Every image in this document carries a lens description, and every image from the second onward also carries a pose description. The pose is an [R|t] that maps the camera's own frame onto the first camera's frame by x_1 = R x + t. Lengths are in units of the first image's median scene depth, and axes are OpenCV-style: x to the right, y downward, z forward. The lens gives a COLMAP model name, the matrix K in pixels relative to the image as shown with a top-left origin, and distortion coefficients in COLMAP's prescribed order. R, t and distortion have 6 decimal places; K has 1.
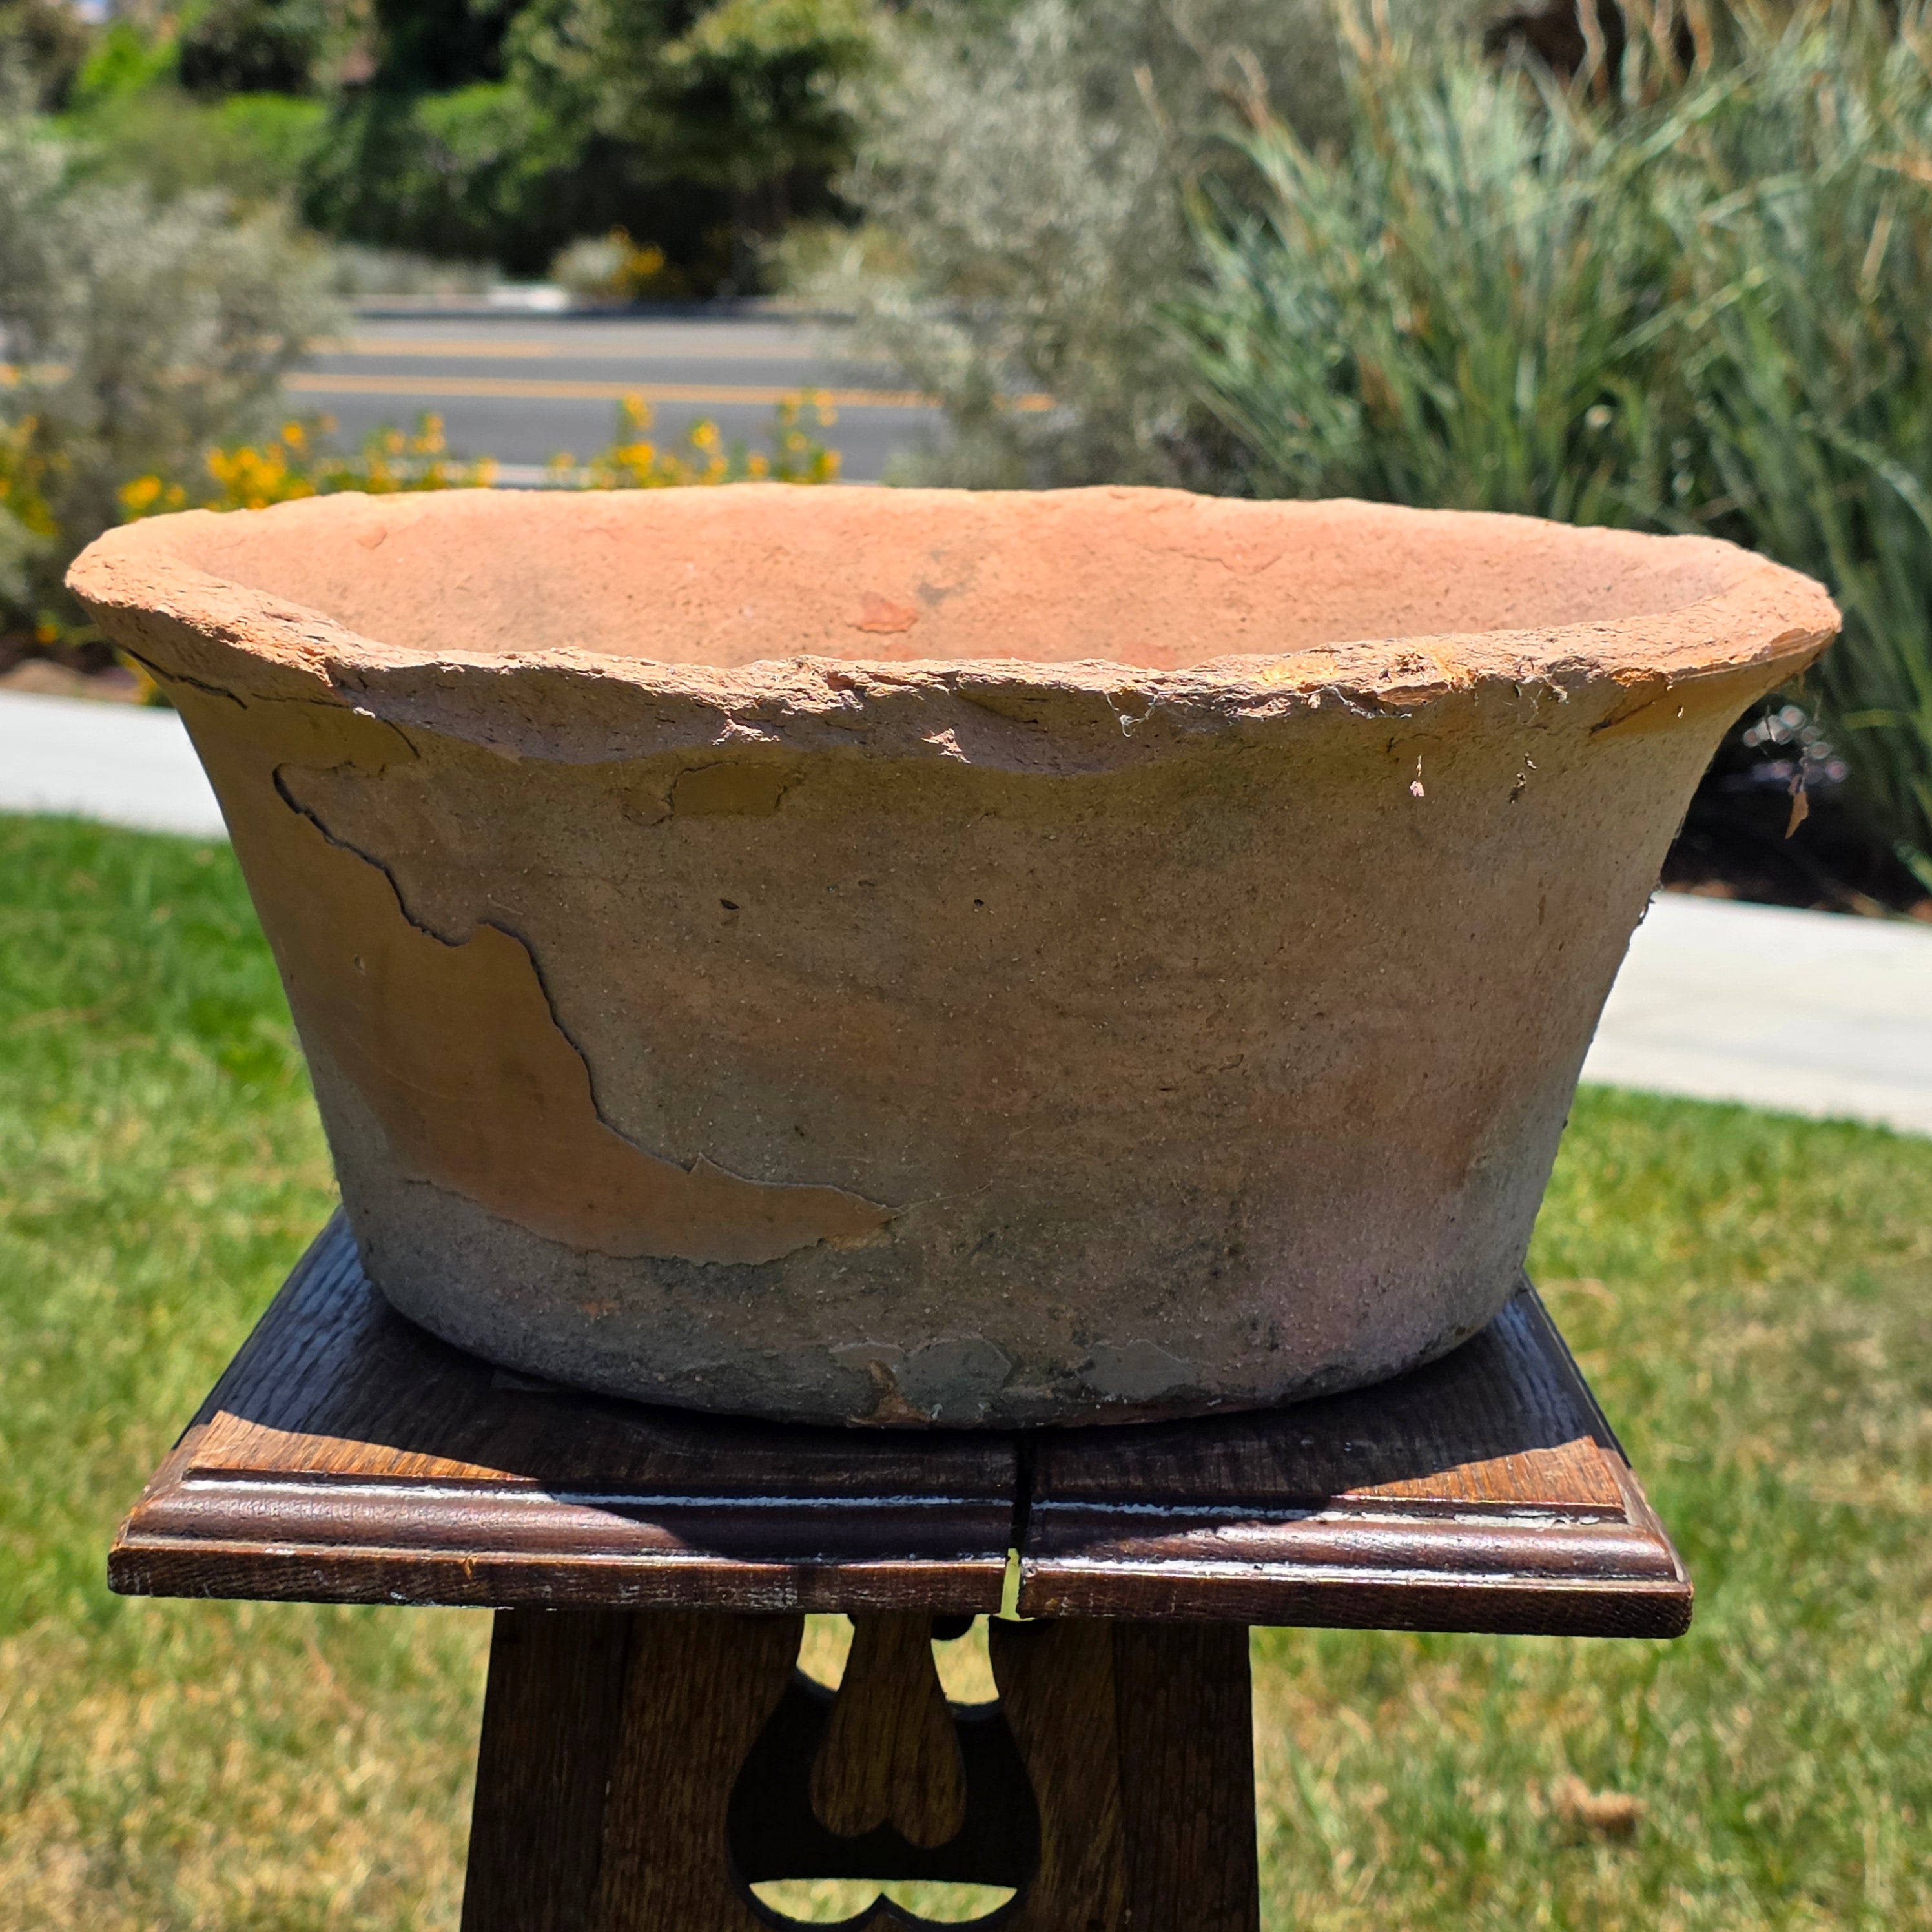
lens RADIAL K [[4032.2, 0, 953.5], [0, 4032.2, 974.8], [0, 0, 1]] dist [0.094851, 0.000000]
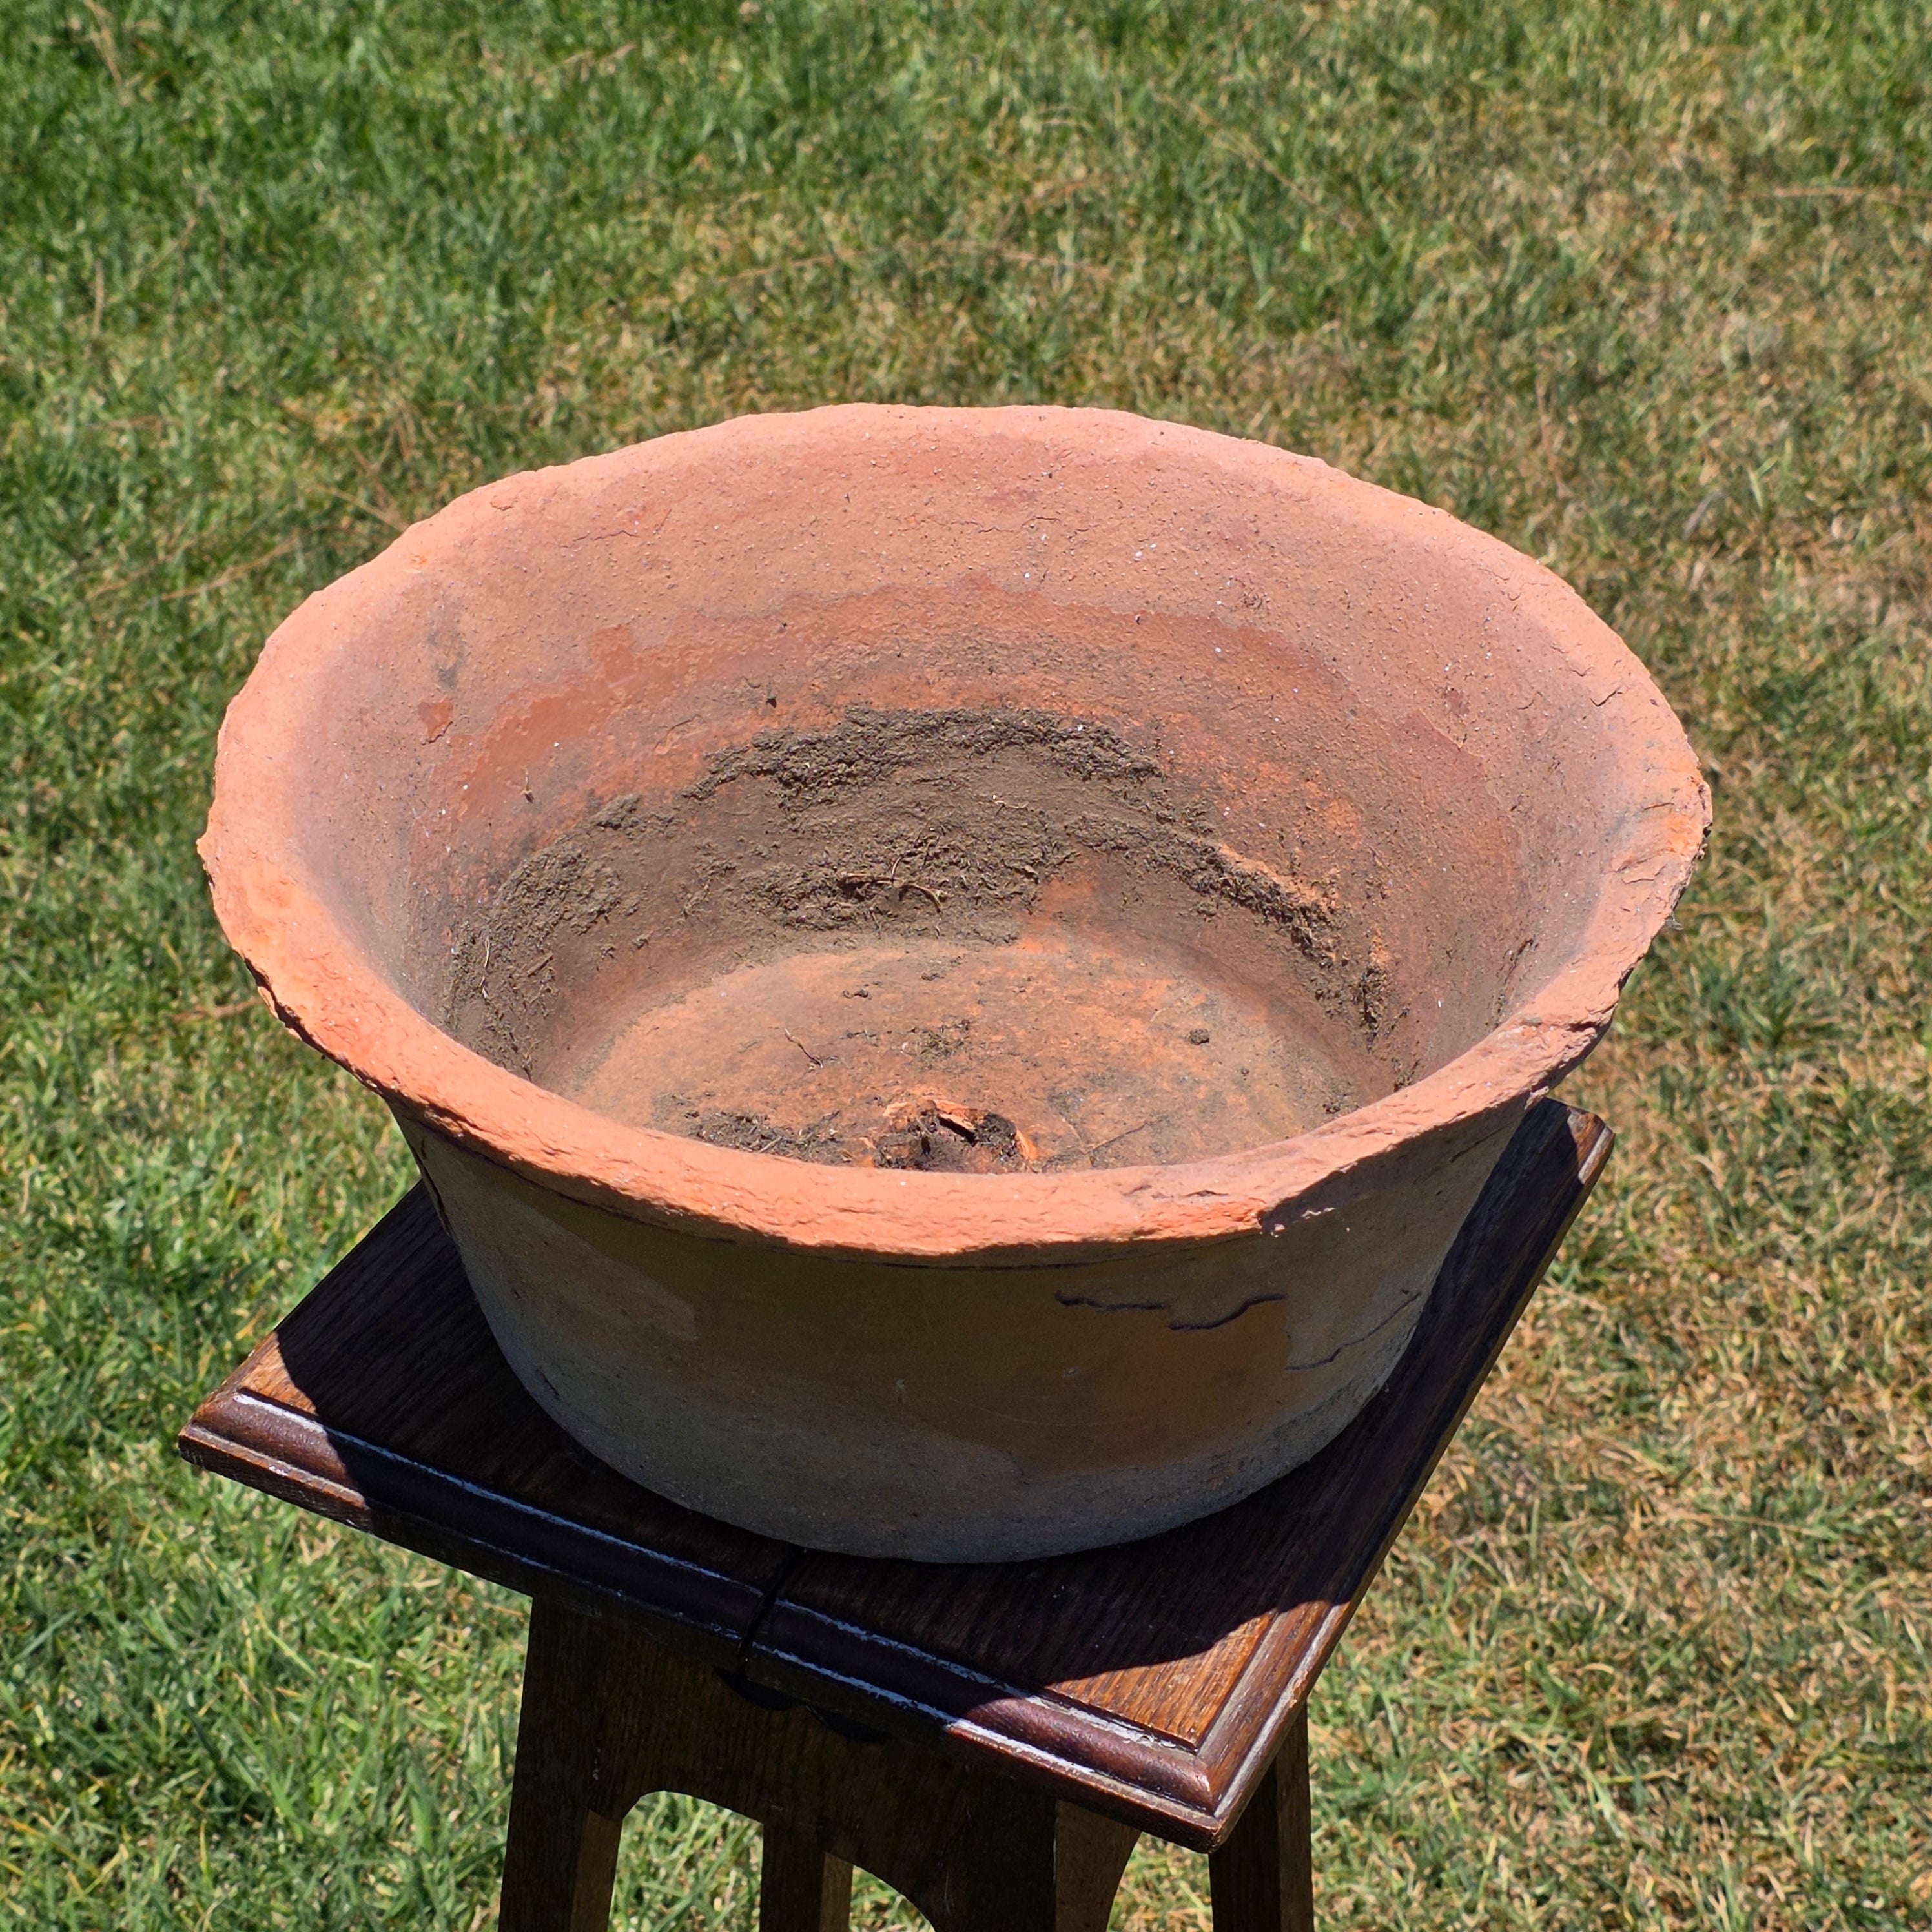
lens RADIAL K [[4032.2, 0, 962.1], [0, 4032.2, 947.1], [0, 0, 1]] dist [0.094851, 0.000000]
pose [[0.898595, 0.250101, -0.360524, 0.093025], [-0.076309, 0.898206, 0.432901, -0.118764], [0.432093, -0.361491, 0.826208, 0.004548]]
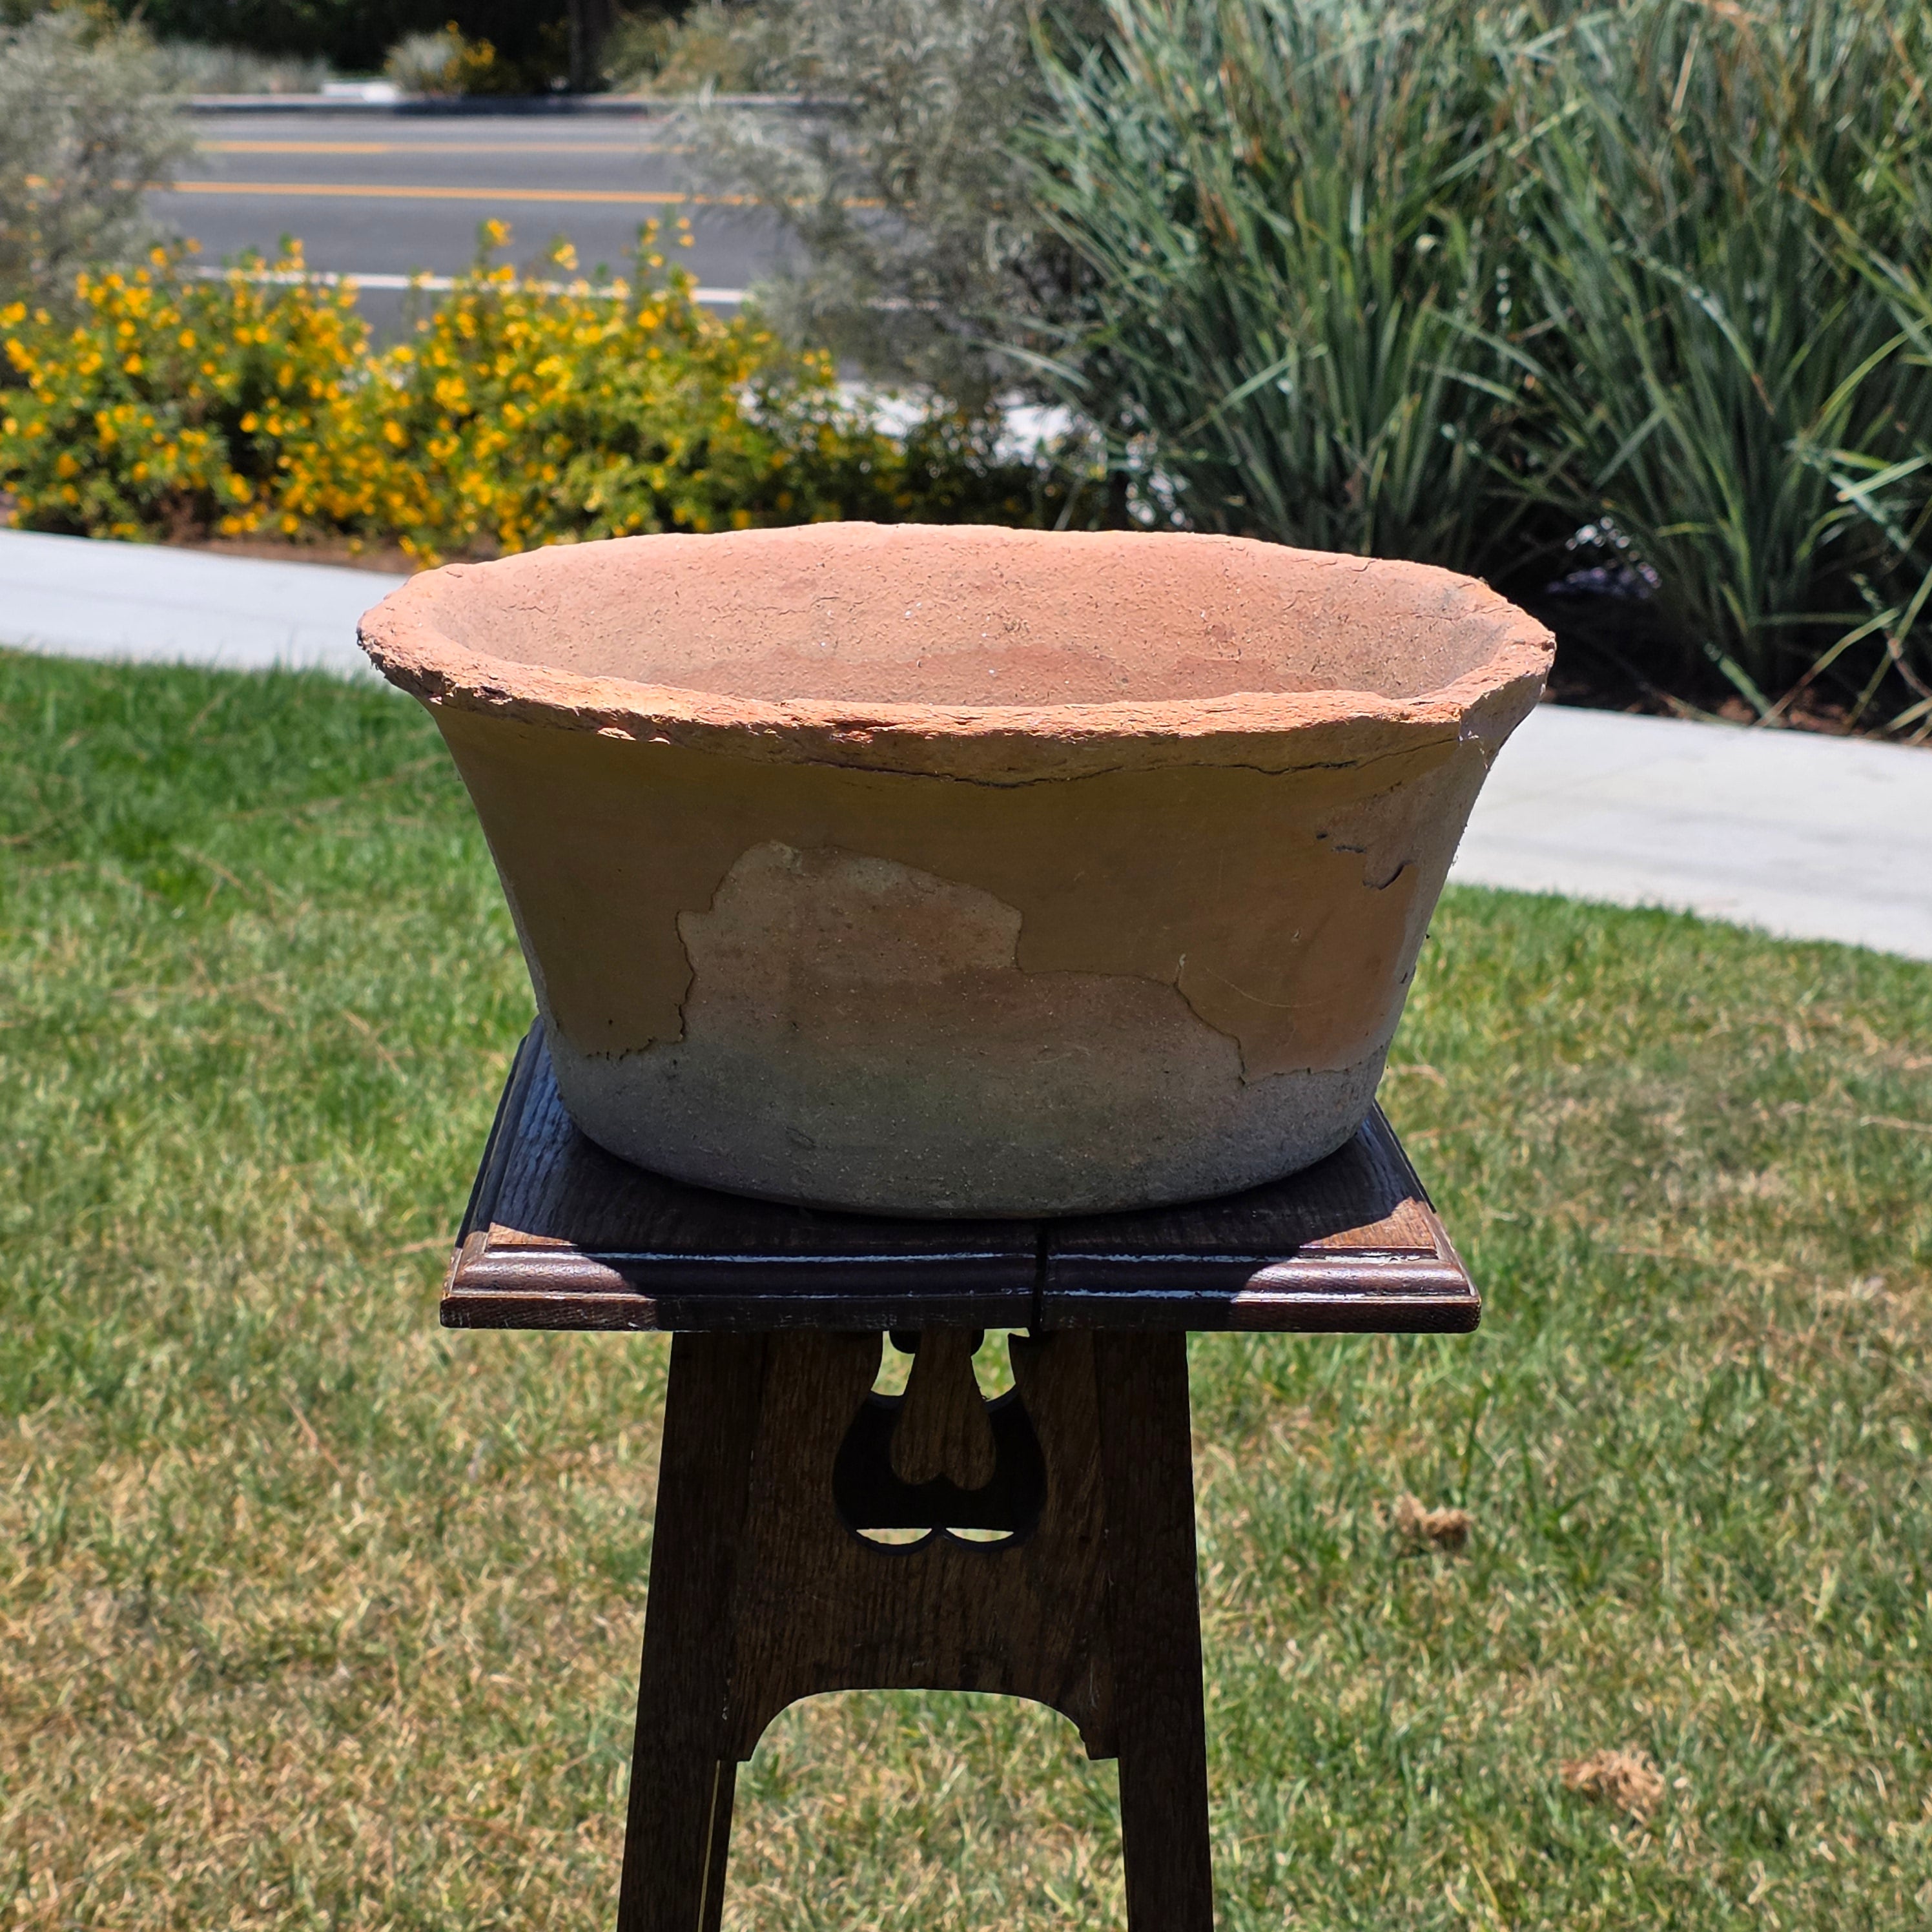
lens RADIAL K [[4032.2, 0, 965.4], [0, 4032.2, 973.2], [0, 0, 1]] dist [0.094851, 0.000000]
pose [[0.998928, -0.019616, 0.041939, -0.013846], [0.017352, 0.998407, 0.053688, -0.010737], [-0.042925, -0.052902, 0.997677, -0.095439]]
